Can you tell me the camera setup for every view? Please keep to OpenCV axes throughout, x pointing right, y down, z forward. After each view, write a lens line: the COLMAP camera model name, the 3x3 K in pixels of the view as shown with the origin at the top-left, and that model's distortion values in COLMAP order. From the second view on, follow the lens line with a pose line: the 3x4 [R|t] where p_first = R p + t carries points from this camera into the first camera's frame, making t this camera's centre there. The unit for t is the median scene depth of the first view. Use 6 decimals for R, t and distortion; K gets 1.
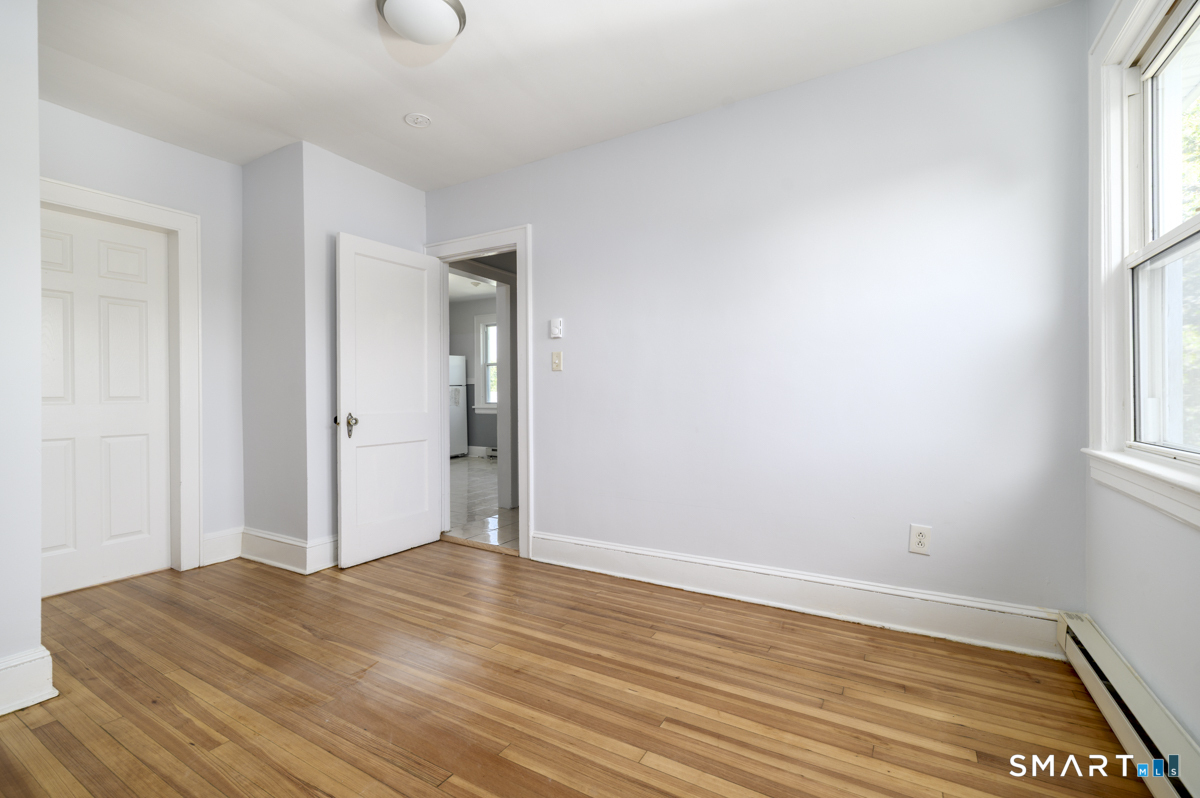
lens RADIAL K [[523.0, 0, 603.8], [0, 523.0, 394.3], [0, 0, 1]] dist [0.000844, 0.000117]
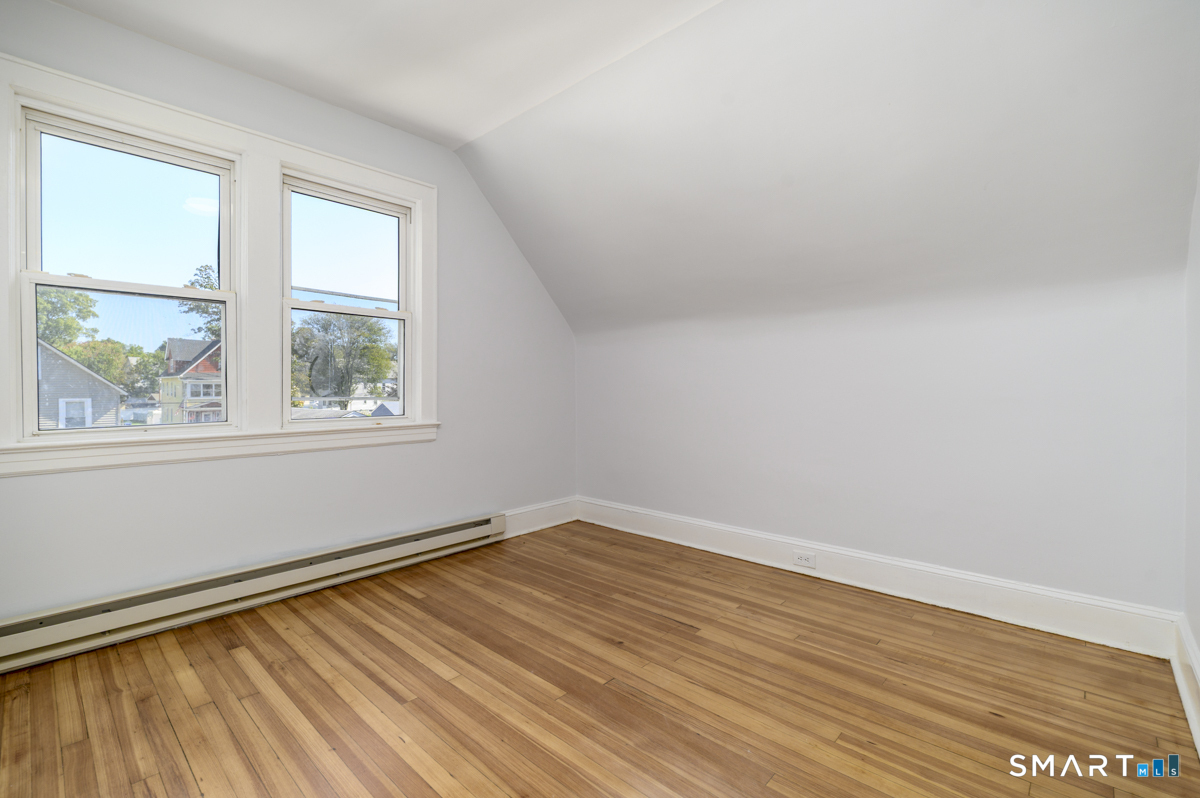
lens RADIAL K [[533.7, 0, 598.3], [0, 533.7, 392.2], [0, 0, 1]] dist [-0.000338, -0.000210]
pose [[-0.974897, 0.008648, 0.222487, -0.498173], [0.010695, 0.999911, 0.007997, 0.010504], [-0.222398, 0.010175, -0.974903, 1.972891]]
